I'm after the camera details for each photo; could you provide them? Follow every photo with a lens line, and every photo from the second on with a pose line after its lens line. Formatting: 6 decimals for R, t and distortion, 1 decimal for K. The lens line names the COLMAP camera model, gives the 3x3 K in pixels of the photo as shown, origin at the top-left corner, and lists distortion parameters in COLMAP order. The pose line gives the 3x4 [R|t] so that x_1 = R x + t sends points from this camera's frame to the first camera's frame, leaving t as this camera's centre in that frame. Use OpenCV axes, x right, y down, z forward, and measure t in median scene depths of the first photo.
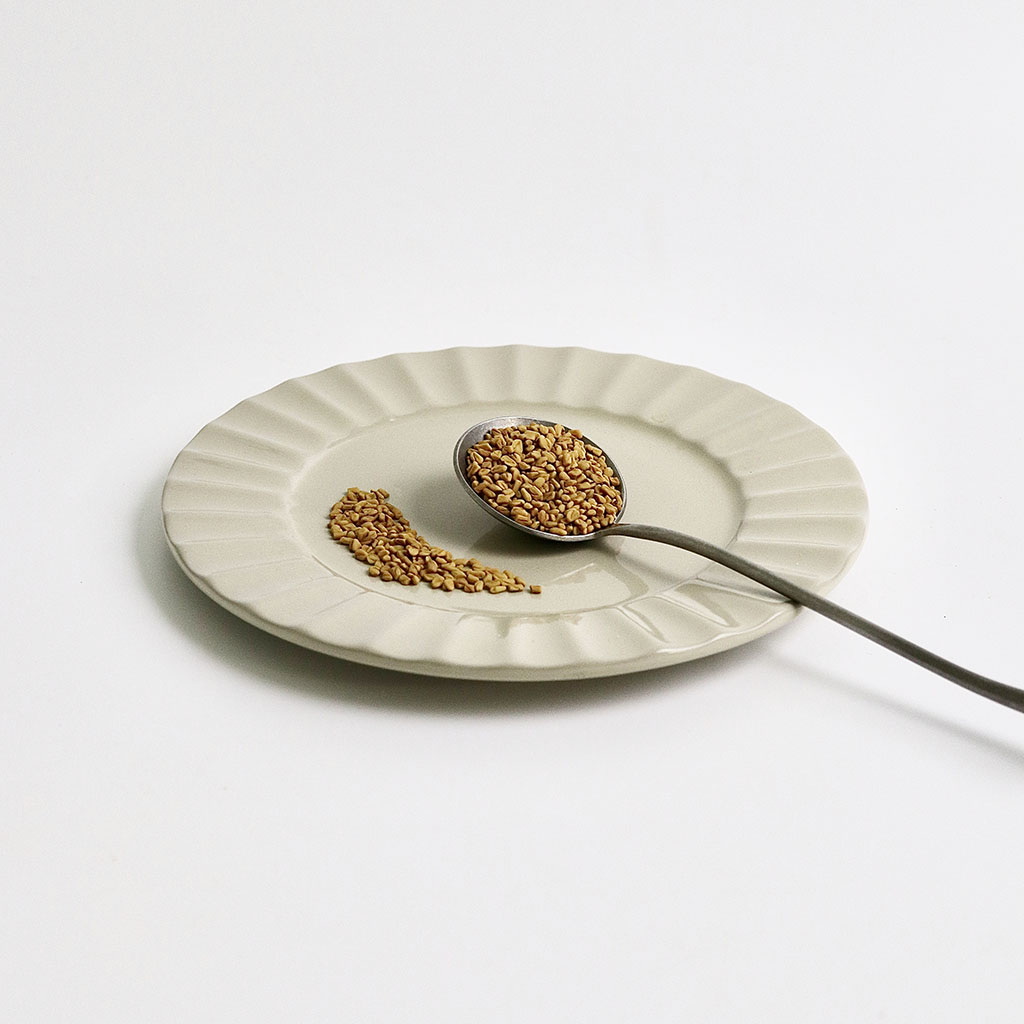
lens RADIAL K [[3120.3, 0, 514.0], [0, 3120.3, 512.7], [0, 0, 1]] dist [0.219389, 0.000000]
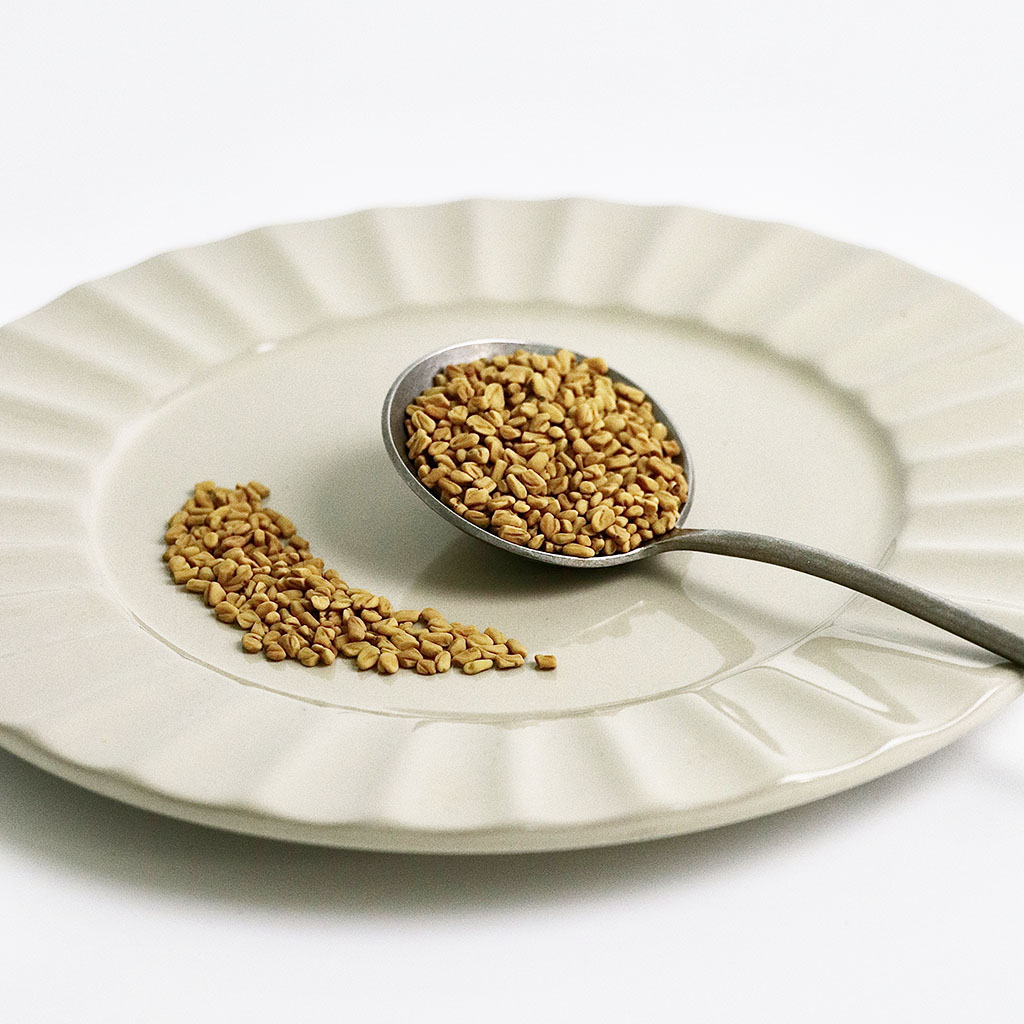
lens RADIAL K [[4387.6, 0, 515.4], [0, 4387.6, 510.2], [0, 0, 1]] dist [0.300171, 0.000000]
pose [[0.998264, -0.055237, 0.020420, -0.012512], [0.054190, 0.997343, 0.048697, -0.039557], [-0.023056, -0.047506, 0.998605, 0.217810]]
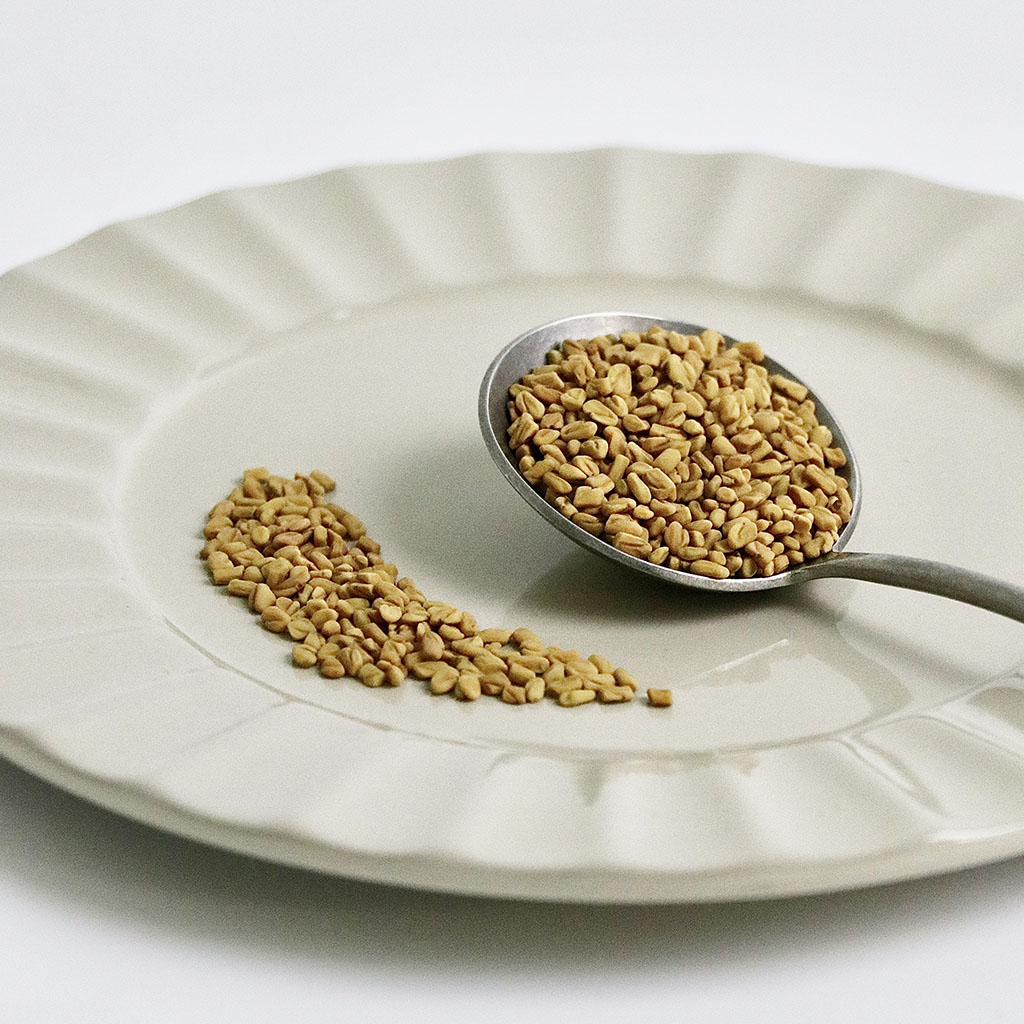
lens RADIAL K [[7667.1, 0, 511.0], [0, 7667.1, 511.8], [0, 0, 1]] dist [0.876959, 0.000000]
pose [[0.999941, 0.003432, -0.010350, -0.003161], [-0.003357, 0.999967, 0.007341, -0.010362], [0.010374, -0.007306, 0.999919, -0.113848]]
